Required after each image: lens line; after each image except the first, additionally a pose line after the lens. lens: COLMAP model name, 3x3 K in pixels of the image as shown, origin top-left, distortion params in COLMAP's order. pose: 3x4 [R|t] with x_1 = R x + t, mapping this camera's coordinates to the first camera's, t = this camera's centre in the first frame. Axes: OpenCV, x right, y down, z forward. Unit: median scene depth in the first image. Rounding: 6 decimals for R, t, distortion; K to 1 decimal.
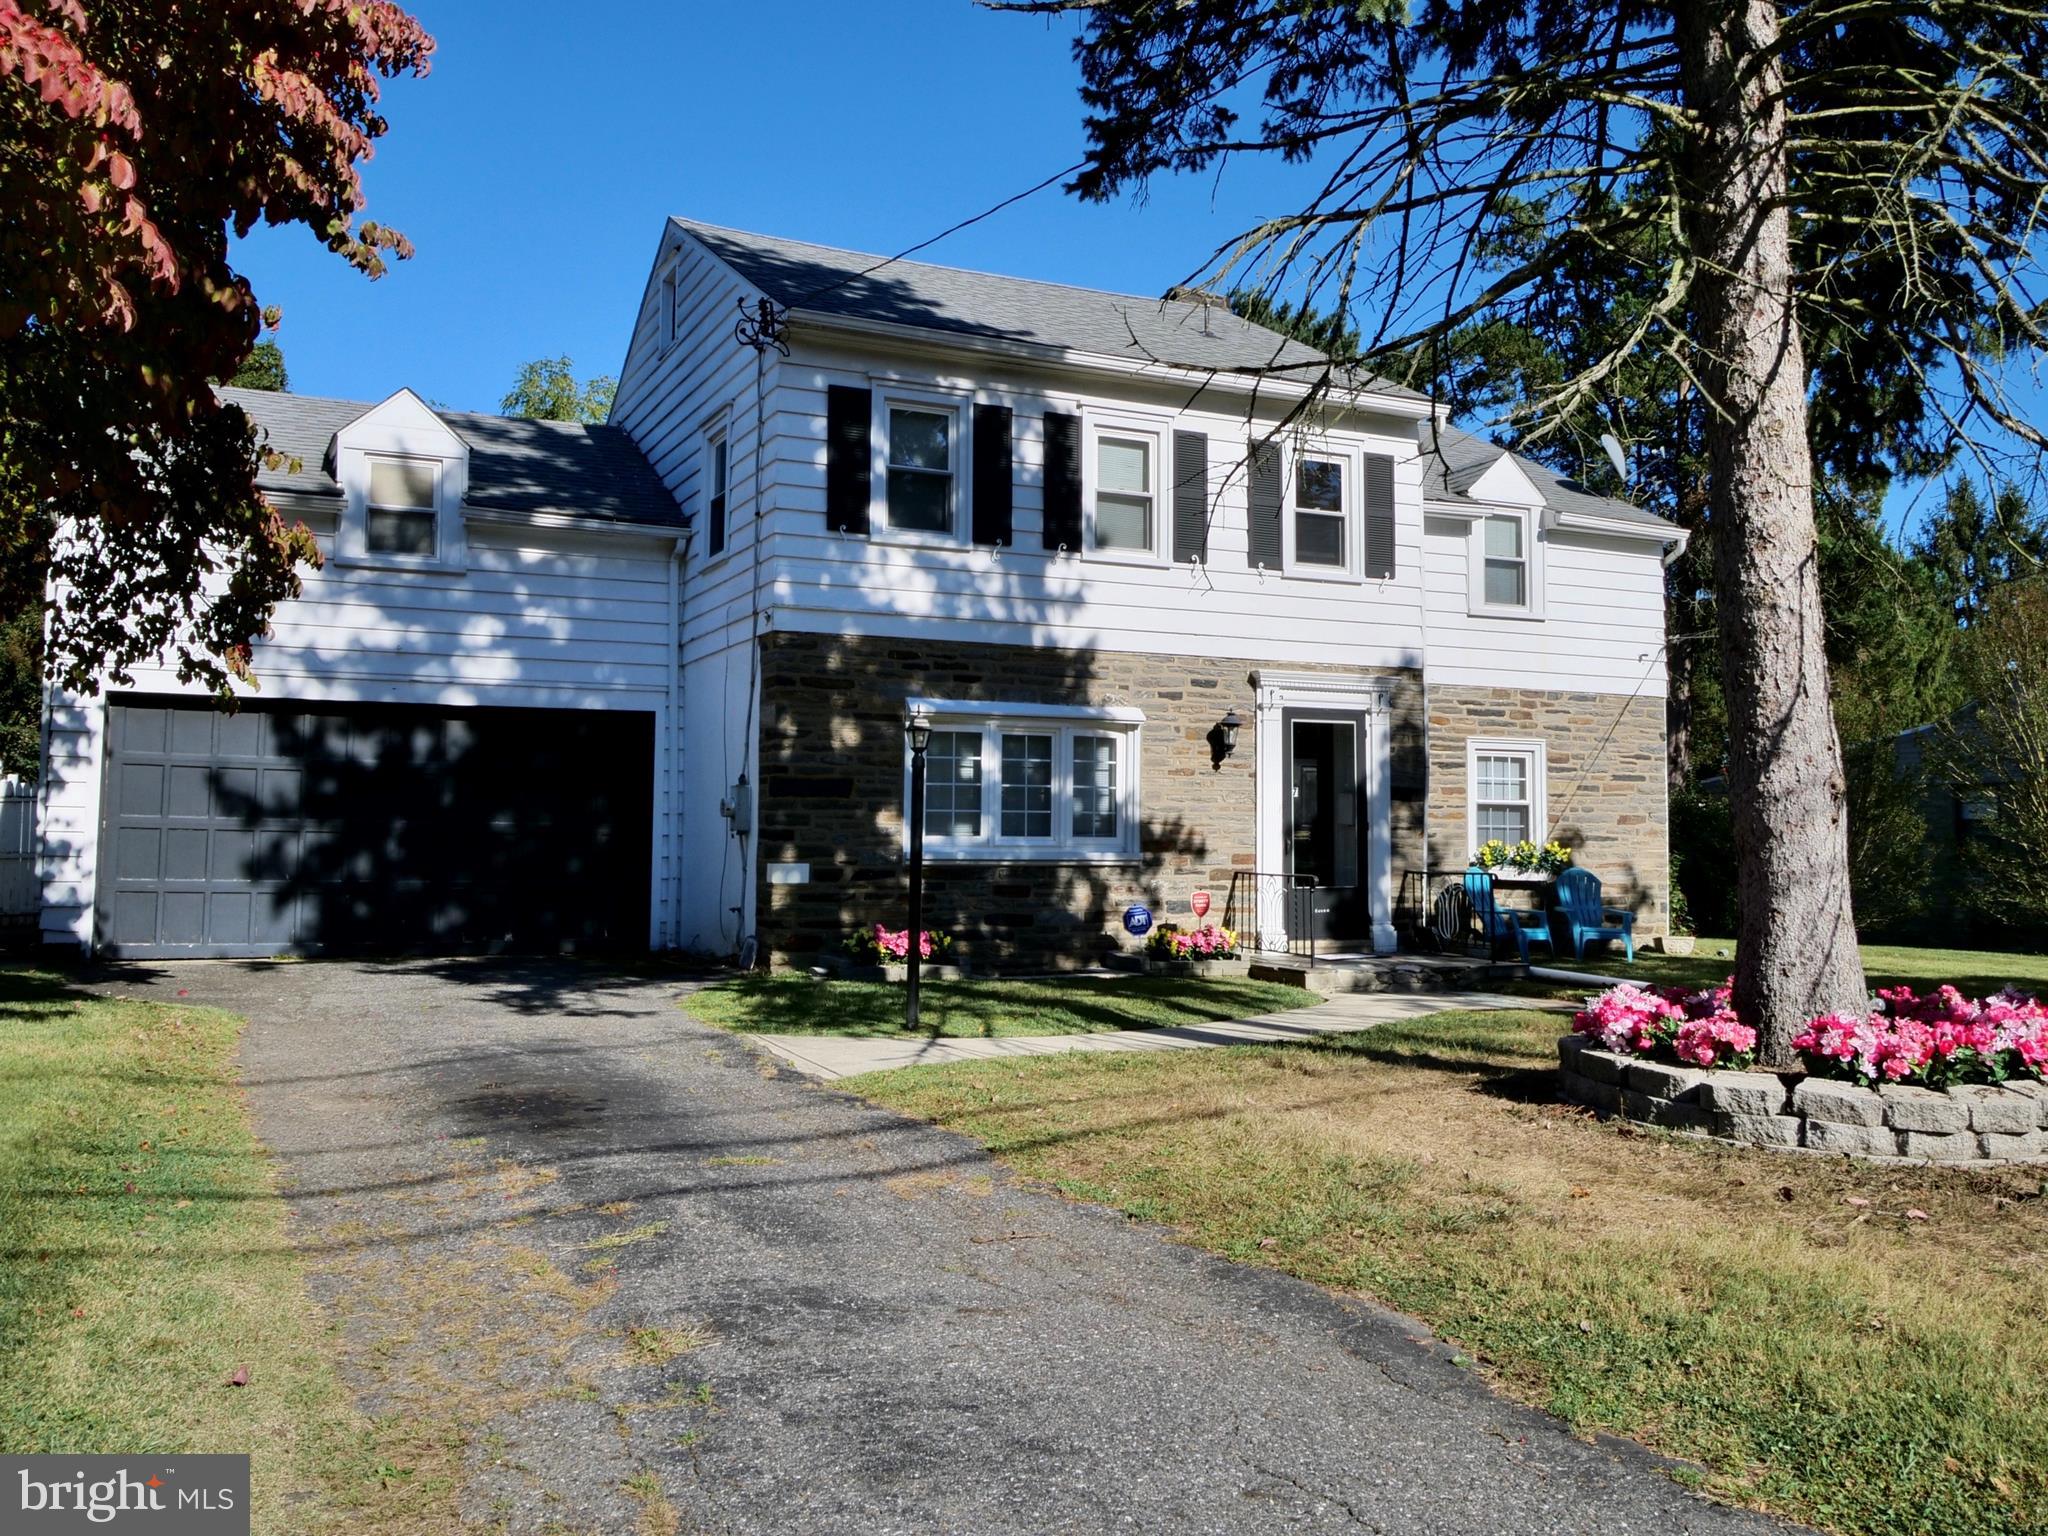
lens RADIAL K [[1656.2, 0, 1024.0], [0, 1656.2, 768.0], [0, 0, 1]] dist [0.011426, -0.001288]
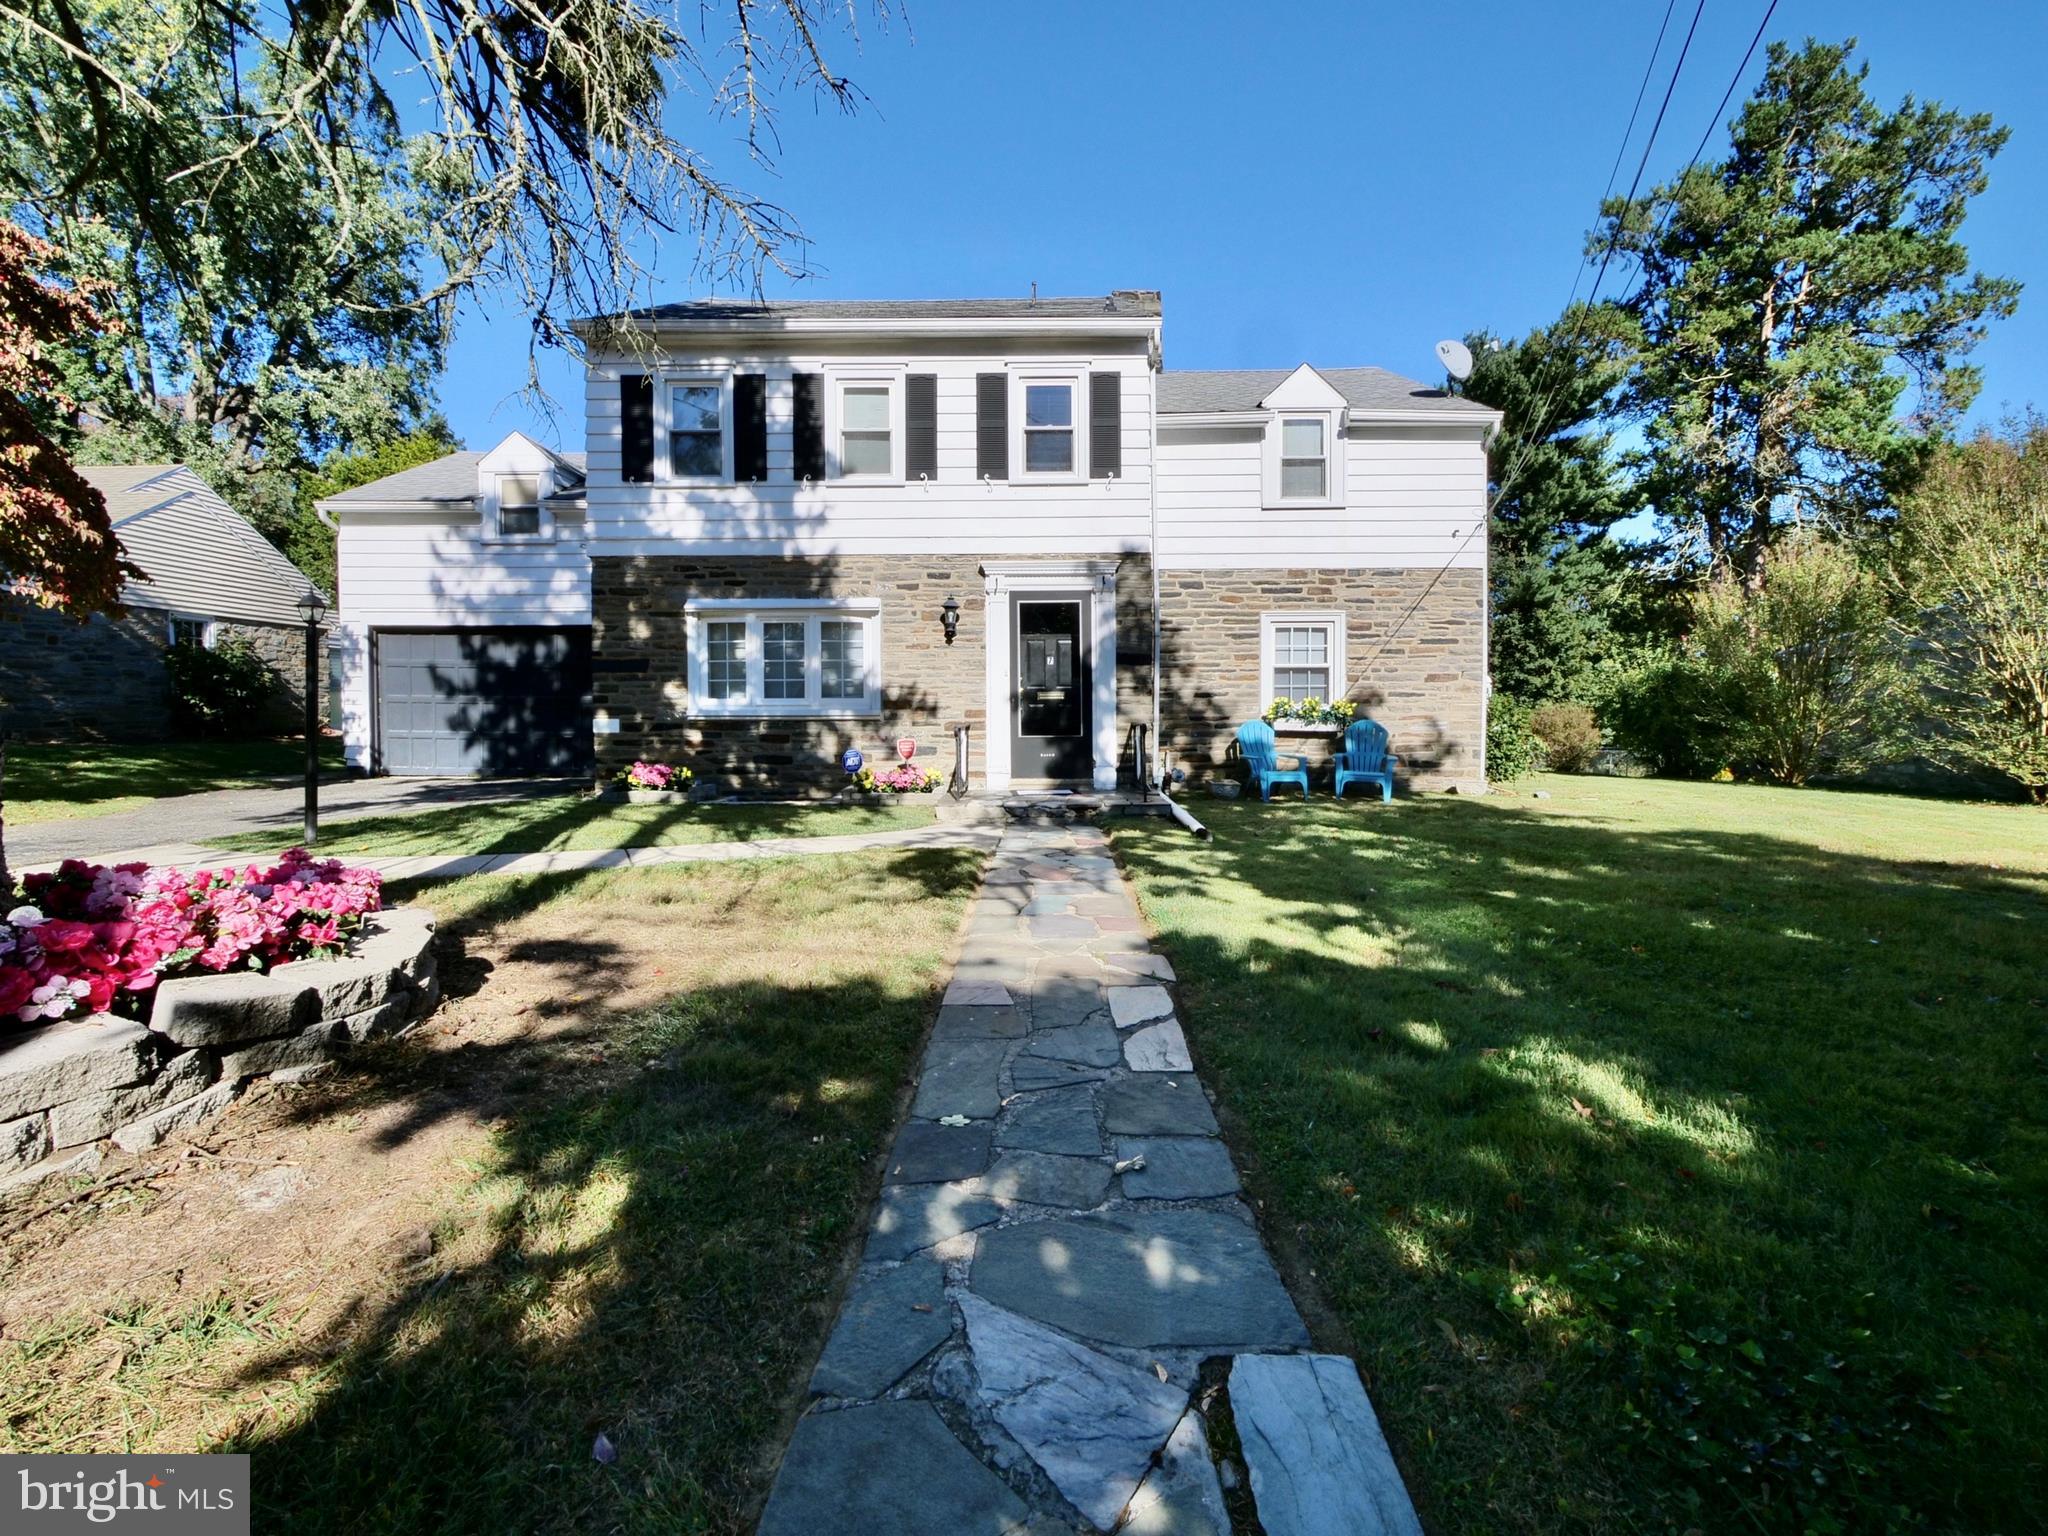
lens RADIAL K [[880.1, 0, 1024.0], [0, 880.1, 768.0], [0, 0, 1]] dist [-0.017773, 0.000858]
pose [[0.905495, 0.016421, -0.424038, 0.462041], [0.030413, 0.994170, 0.103442, 0.027602], [0.423265, -0.106563, 0.899717, 0.408180]]
